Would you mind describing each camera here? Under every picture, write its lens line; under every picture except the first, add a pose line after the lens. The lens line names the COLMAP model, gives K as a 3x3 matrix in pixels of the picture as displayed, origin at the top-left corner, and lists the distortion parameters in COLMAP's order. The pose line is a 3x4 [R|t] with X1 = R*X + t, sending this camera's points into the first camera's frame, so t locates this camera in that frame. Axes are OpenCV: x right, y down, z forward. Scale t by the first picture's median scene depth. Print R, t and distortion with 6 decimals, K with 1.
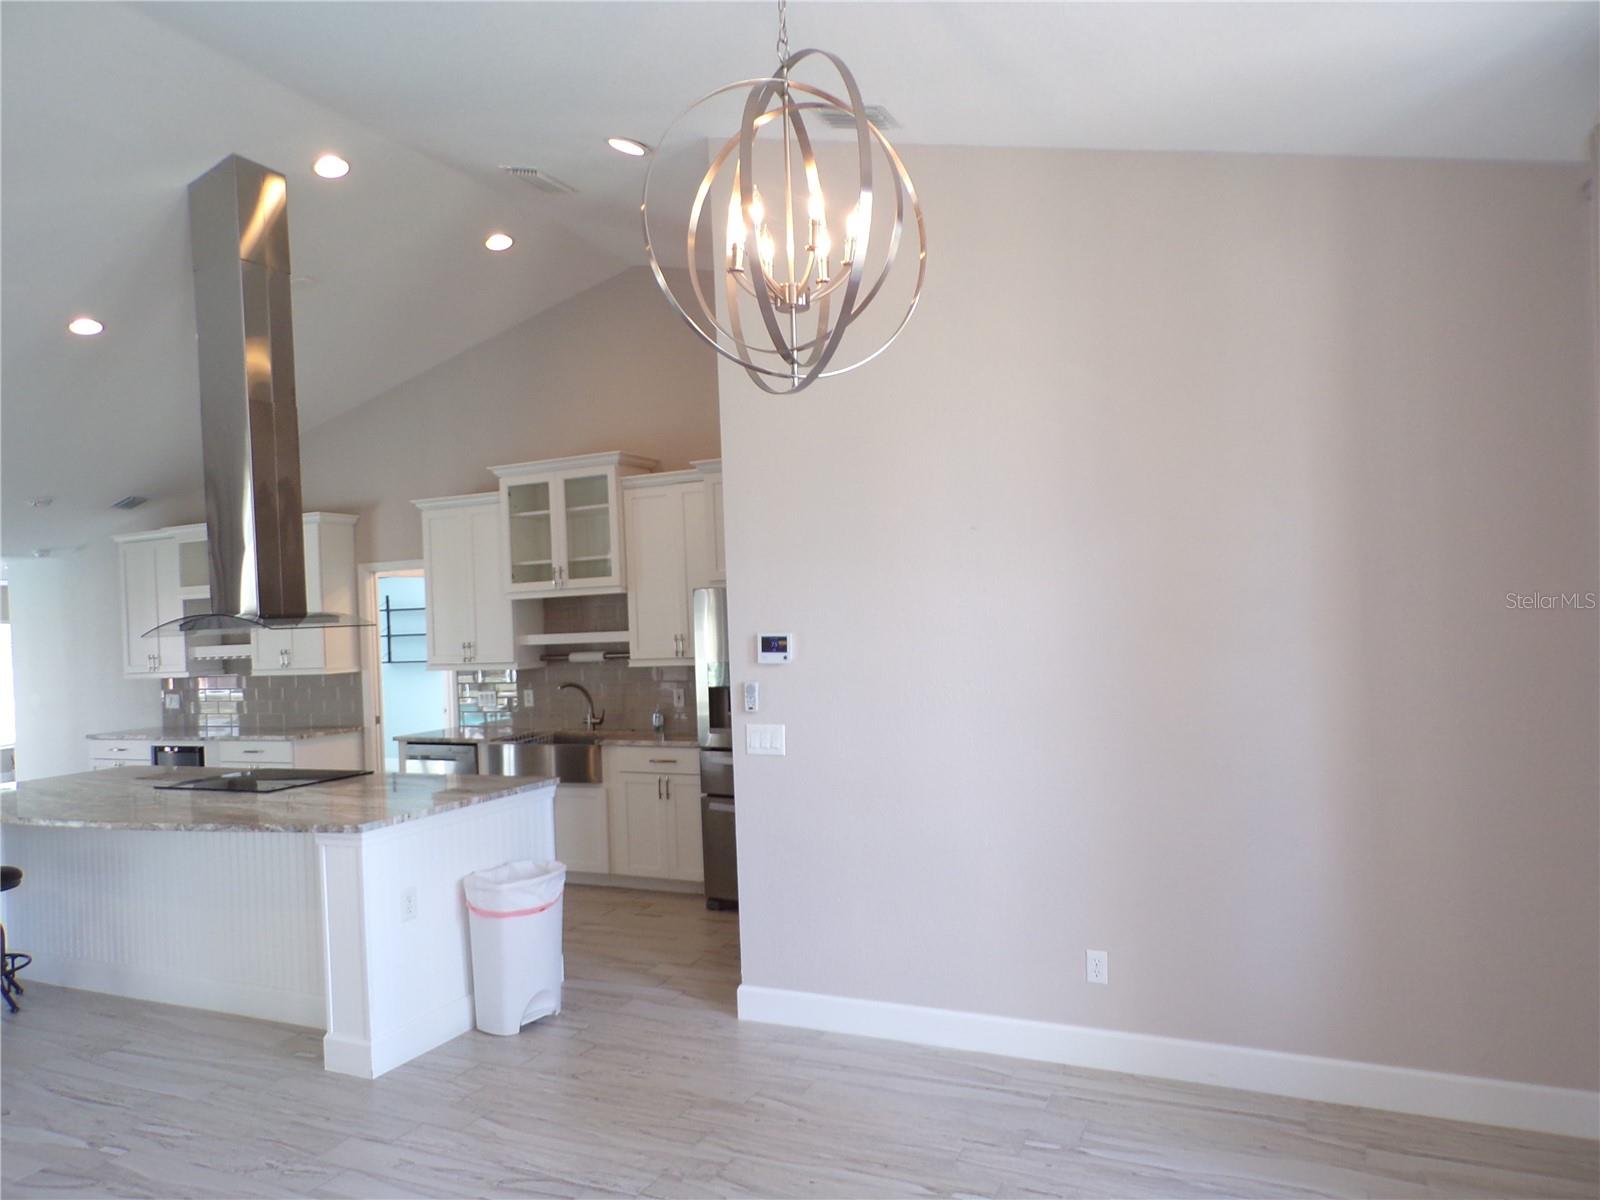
lens RADIAL K [[1102.3, 0, 806.9], [0, 1102.3, 606.9], [0, 0, 1]] dist [0.013290, -0.000132]
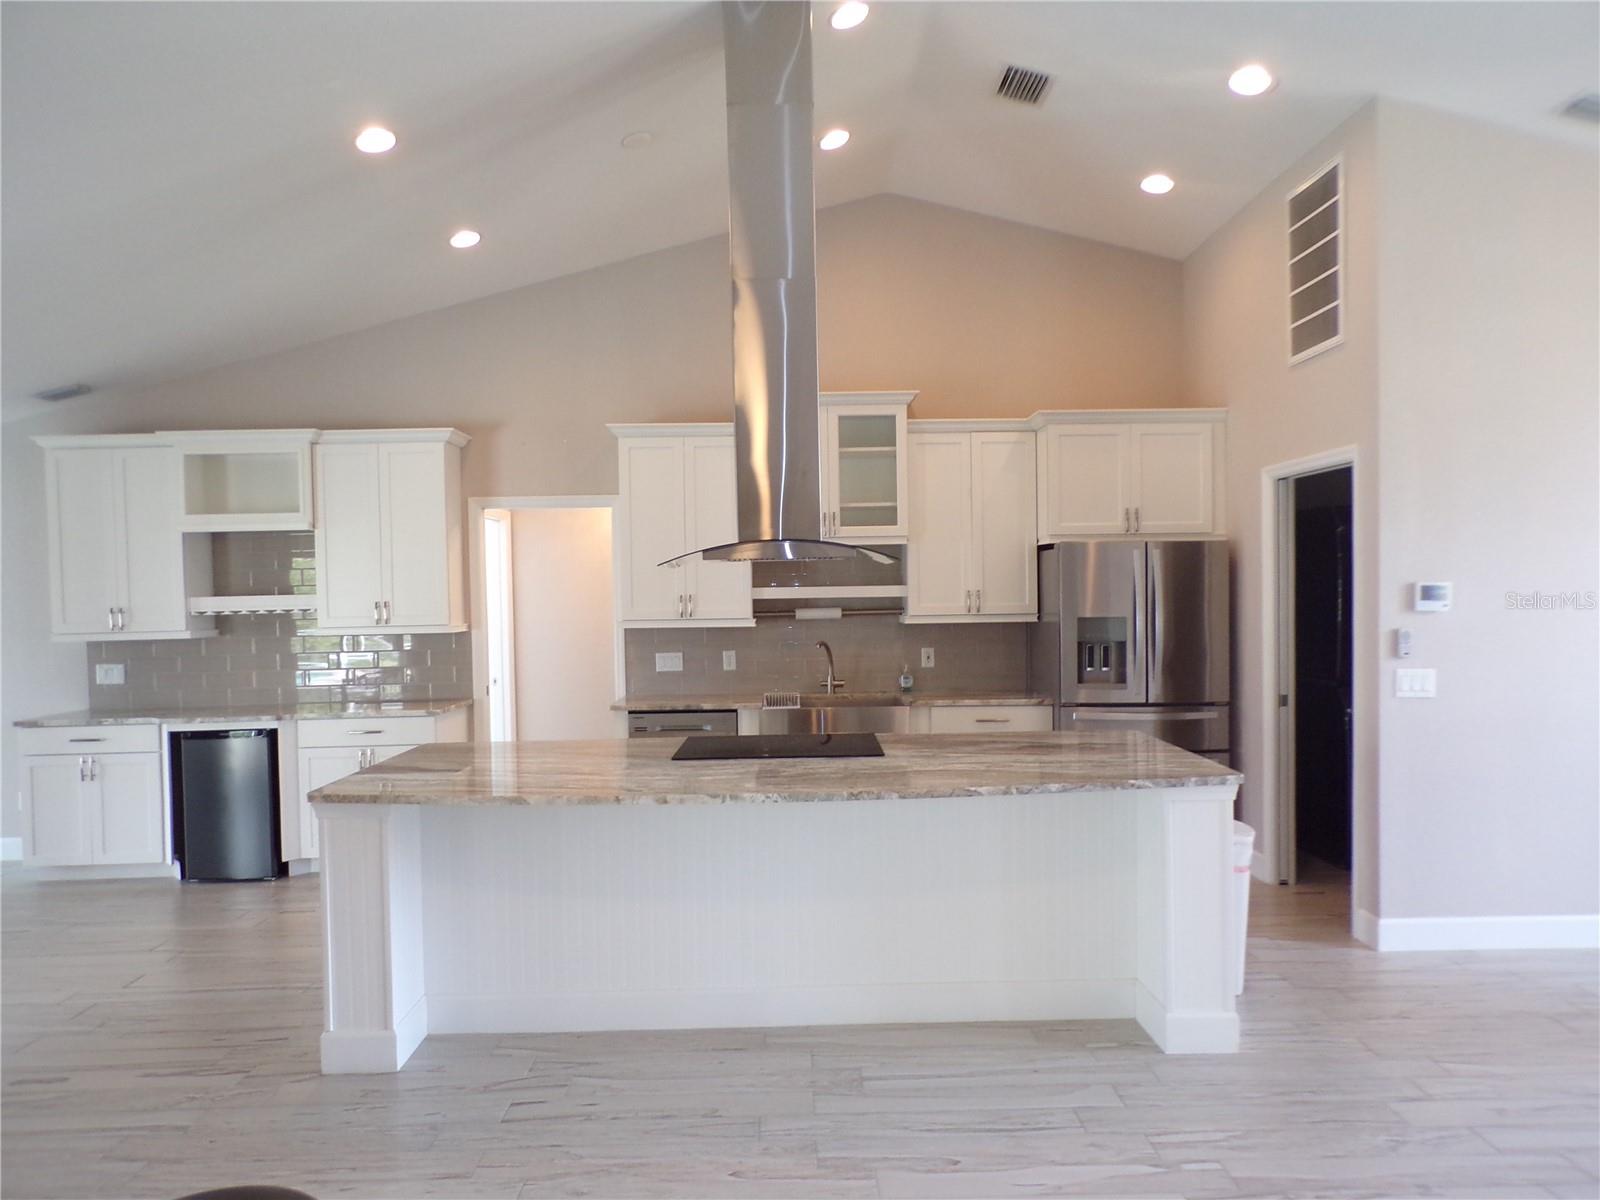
lens RADIAL K [[1102.3, 0, 806.9], [0, 1102.3, 606.9], [0, 0, 1]] dist [0.013290, -0.000132]
pose [[0.895453, 0.018072, 0.444789, -0.653559], [-0.023505, 0.999701, 0.006701, 0.036031], [-0.444535, -0.016455, 0.895610, 0.202063]]
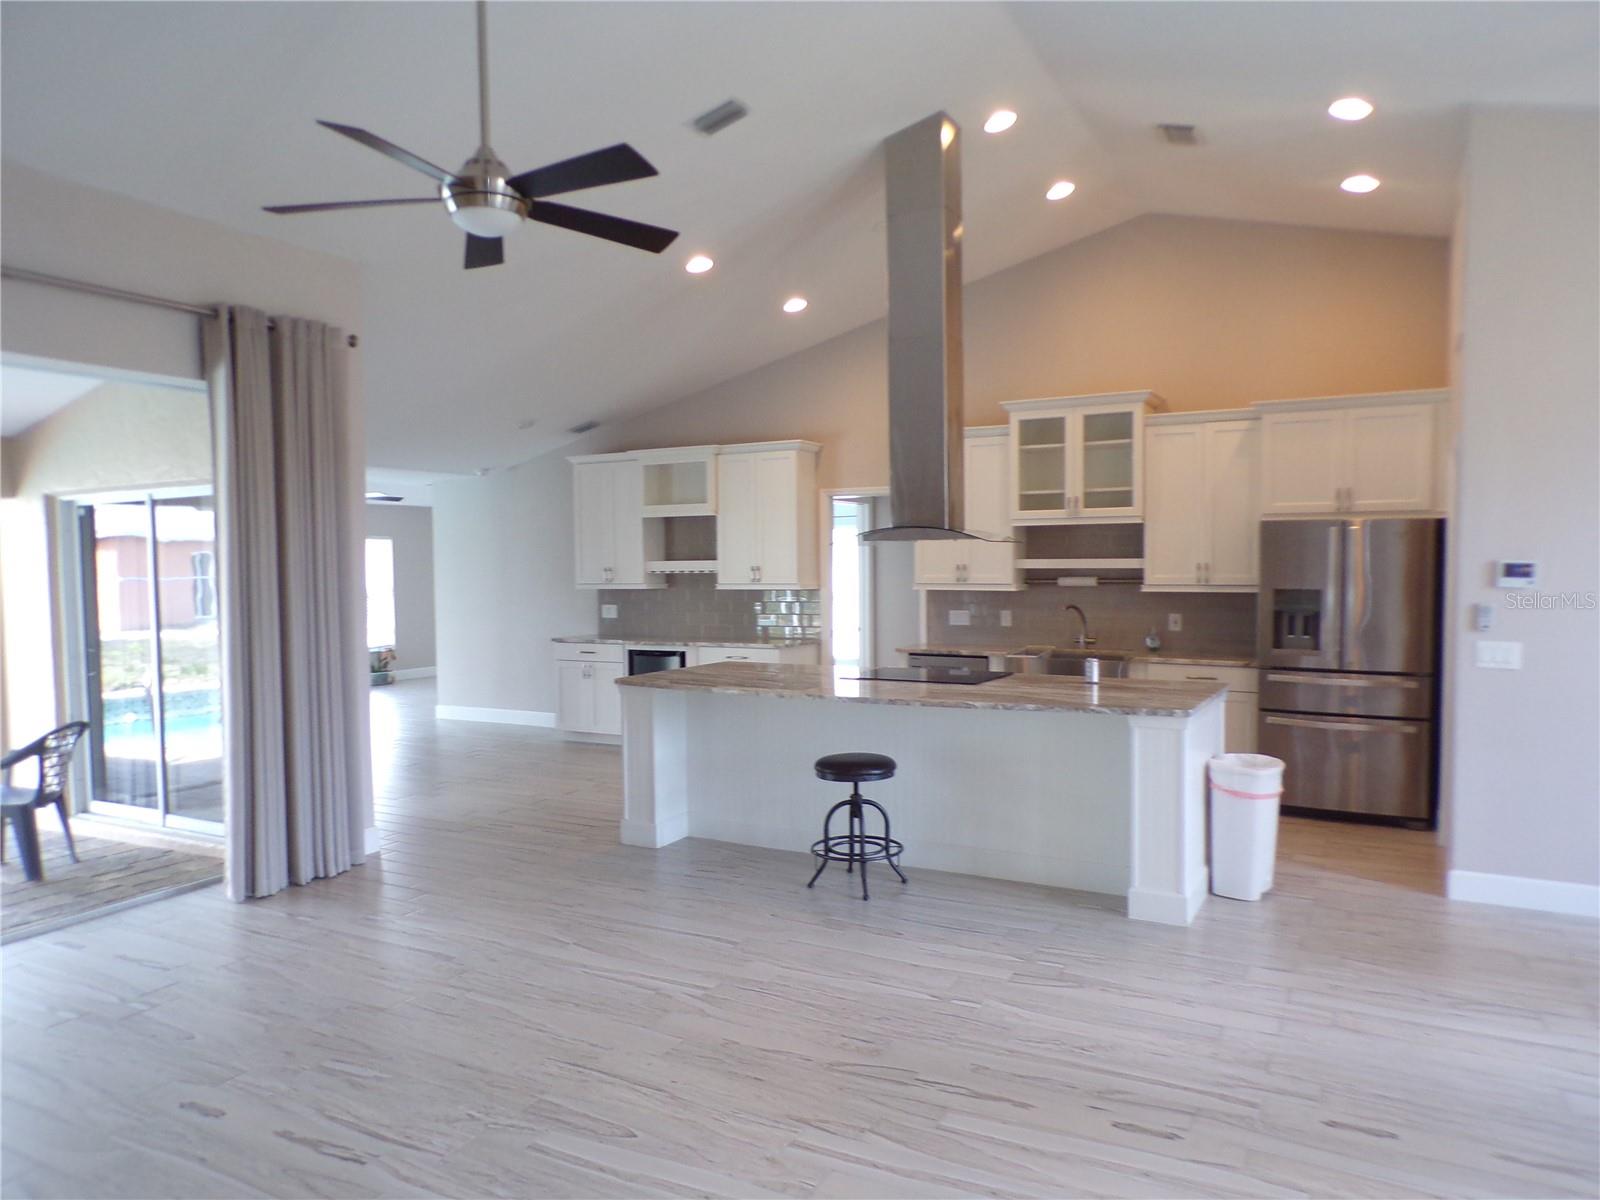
lens RADIAL K [[1102.3, 0, 806.9], [0, 1102.3, 606.9], [0, 0, 1]] dist [0.013290, -0.000132]
pose [[0.997910, 0.038025, -0.052238, -0.433111], [-0.035382, 0.998091, 0.050615, 0.026439], [0.054063, -0.048661, 0.997351, -0.097494]]
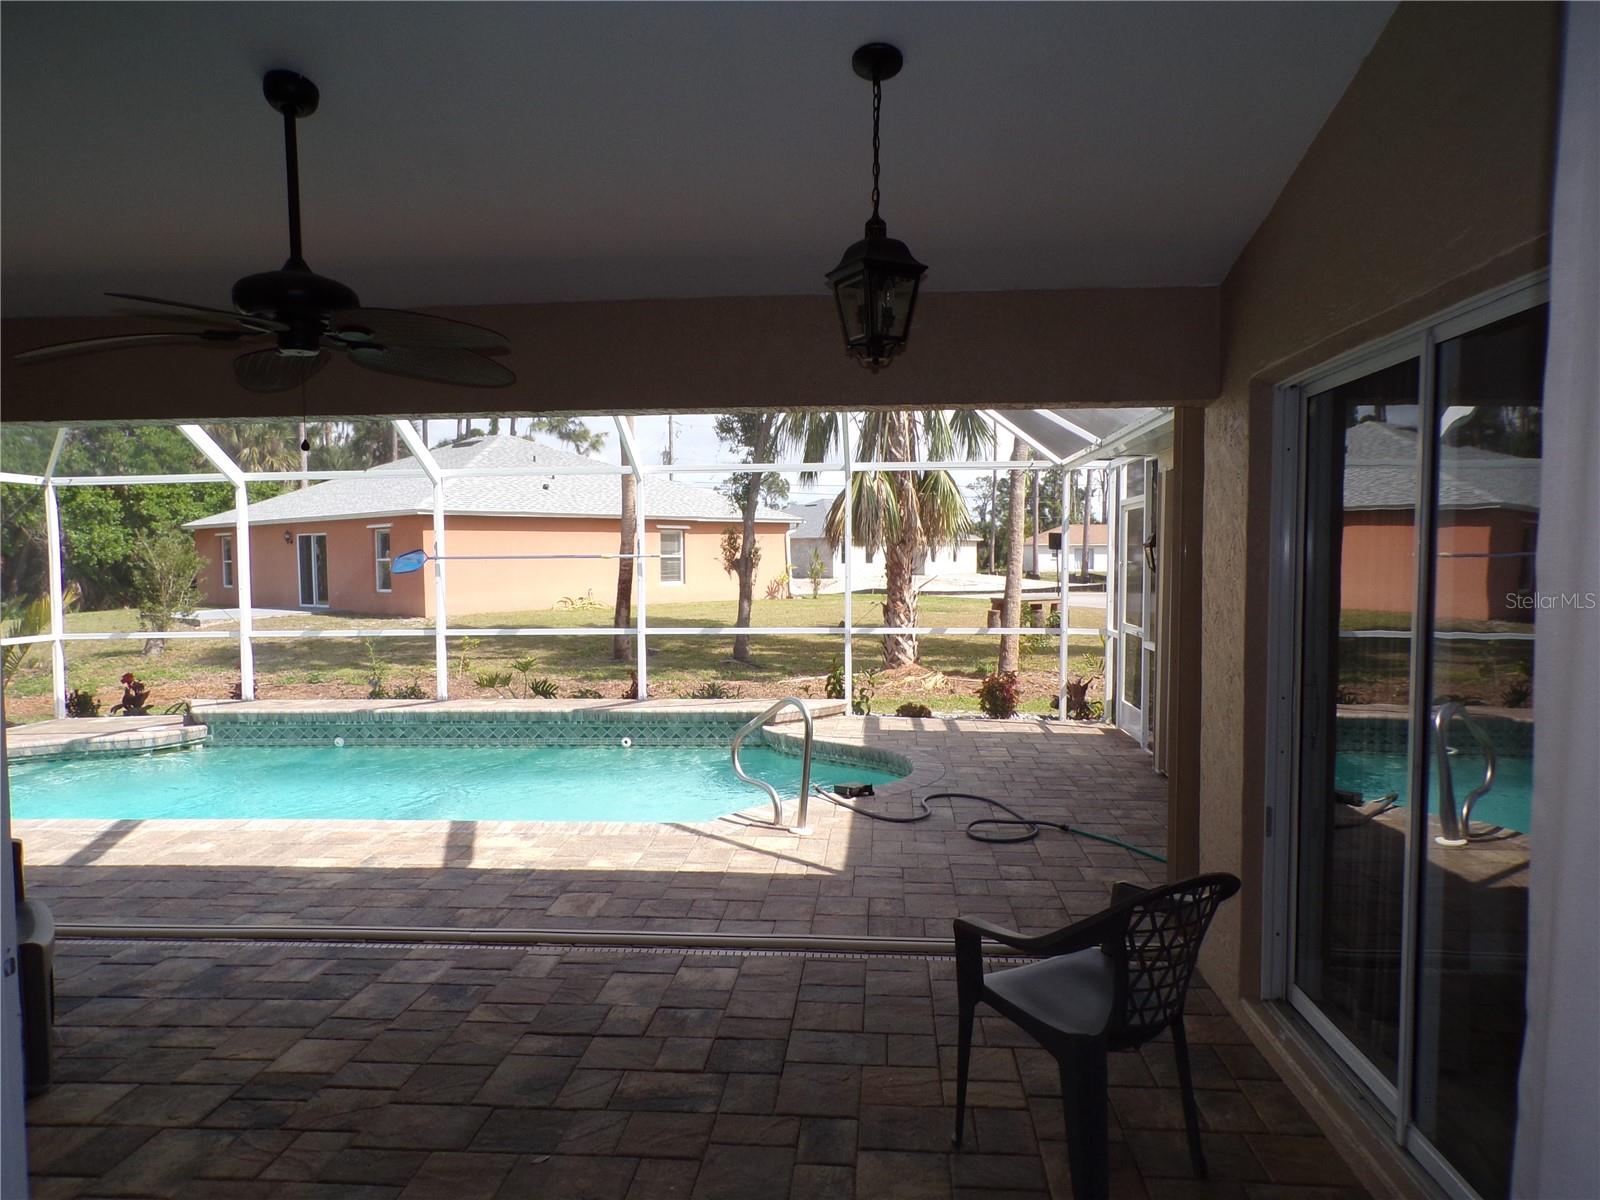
lens RADIAL K [[1102.3, 0, 806.9], [0, 1102.3, 606.9], [0, 0, 1]] dist [0.013290, -0.000132]
pose [[0.364226, 0.093605, -0.926595, -0.766534], [-0.010109, 0.995275, 0.096569, 0.056828], [0.931256, -0.025806, 0.363451, 0.486359]]
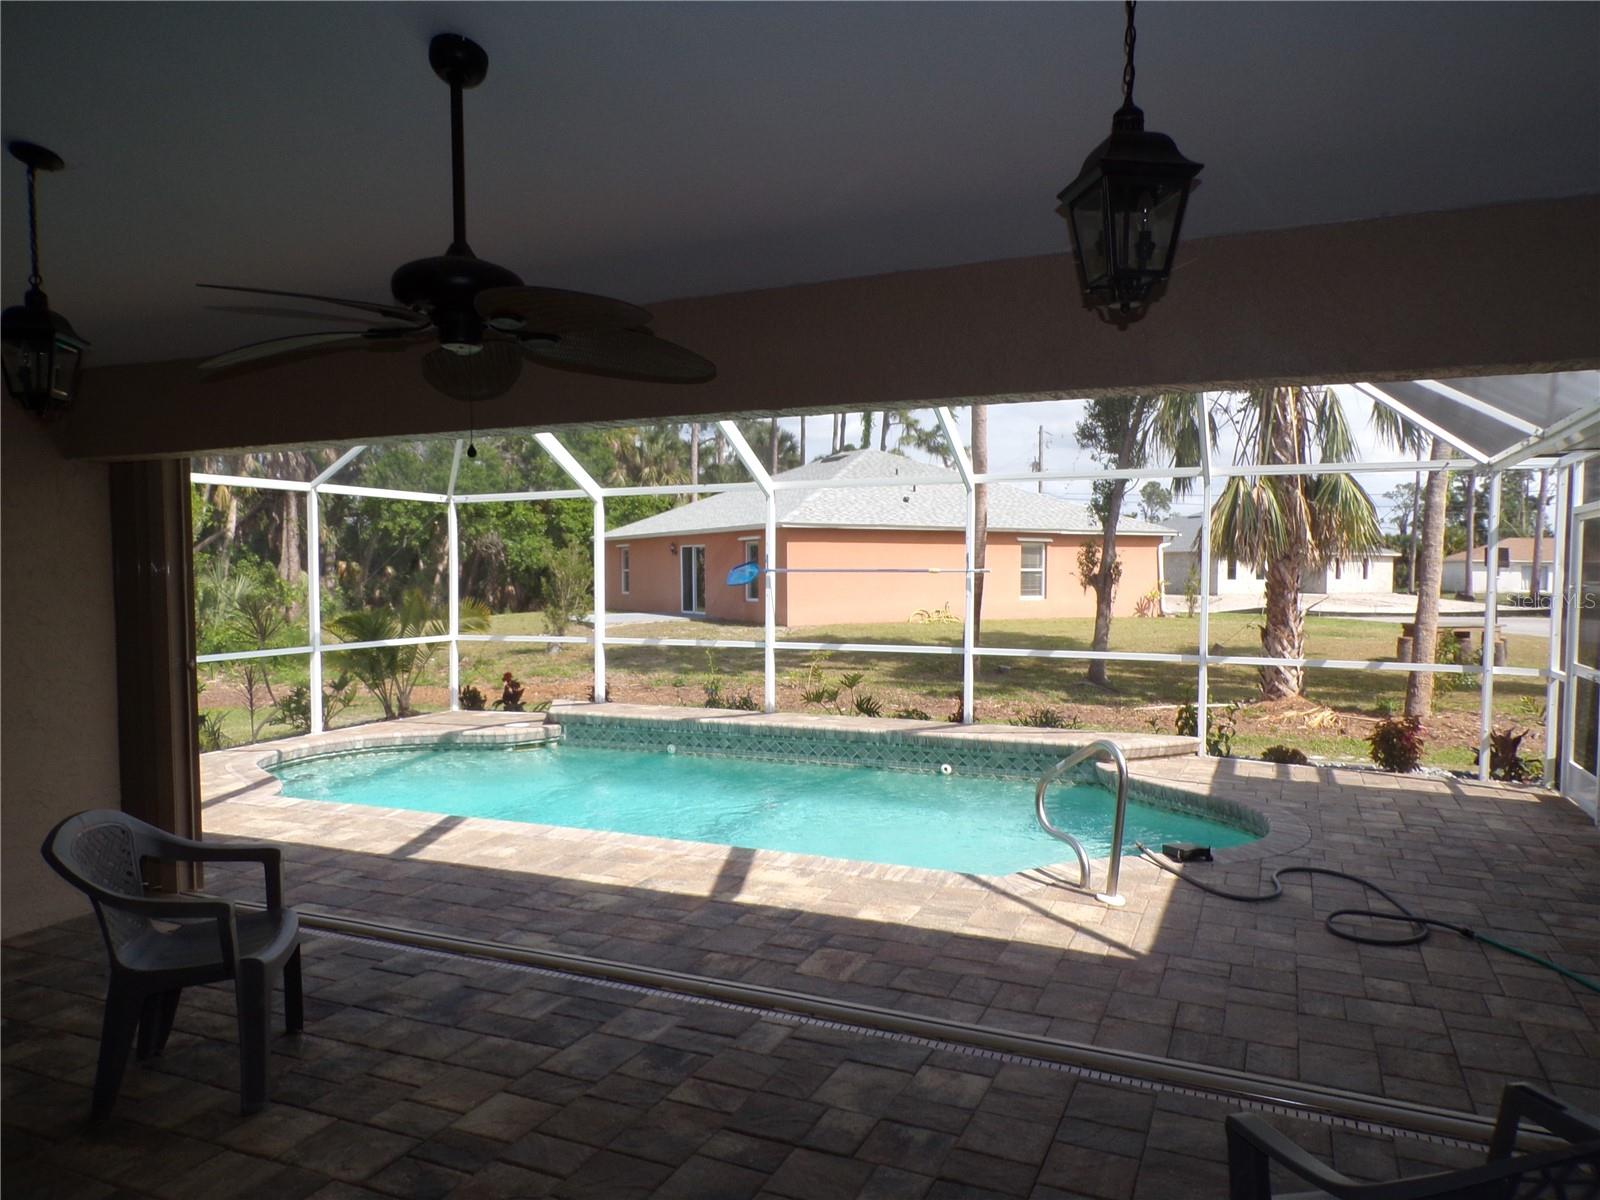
lens RADIAL K [[1102.2, 0, 802.4], [0, 1102.2, 613.5], [0, 0, 1]] dist [0.015078, -0.007903]
pose [[0.033836, 0.093866, -0.995010, -0.852454], [-0.003177, 0.995585, 0.093812, 0.057607], [0.999422, -0.000013, 0.033985, 0.567286]]
